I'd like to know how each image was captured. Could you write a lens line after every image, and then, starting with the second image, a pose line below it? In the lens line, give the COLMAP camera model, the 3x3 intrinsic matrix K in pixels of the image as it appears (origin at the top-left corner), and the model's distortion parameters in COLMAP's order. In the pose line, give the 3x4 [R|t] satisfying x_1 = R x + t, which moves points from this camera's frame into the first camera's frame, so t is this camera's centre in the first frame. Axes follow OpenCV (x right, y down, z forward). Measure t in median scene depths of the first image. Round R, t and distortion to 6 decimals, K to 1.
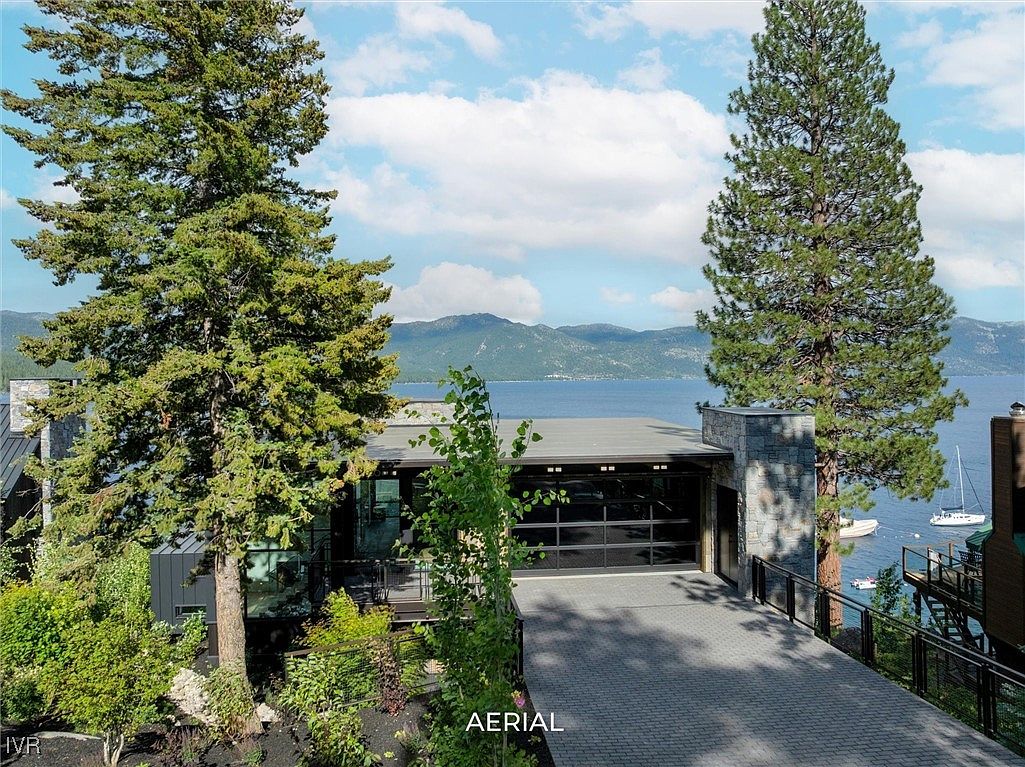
lens RADIAL K [[713.3, 0, 512.5], [0, 713.3, 383.5], [0, 0, 1]] dist [-0.042178, 0.002054]
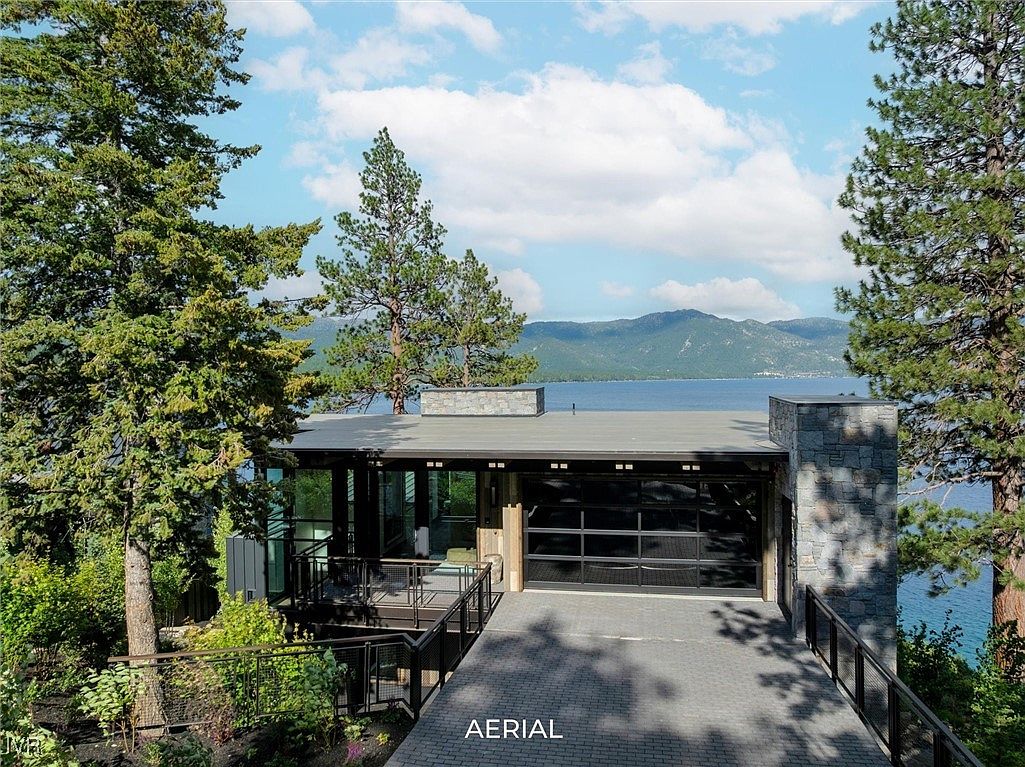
lens RADIAL K [[715.1, 0, 511.1], [0, 715.1, 375.6], [0, 0, 1]] dist [-0.043767, 0.006225]
pose [[0.962058, -0.001919, -0.272839, 0.219398], [-0.000196, 0.999970, -0.007724, 0.018108], [0.272845, 0.007484, 0.962029, 0.153125]]
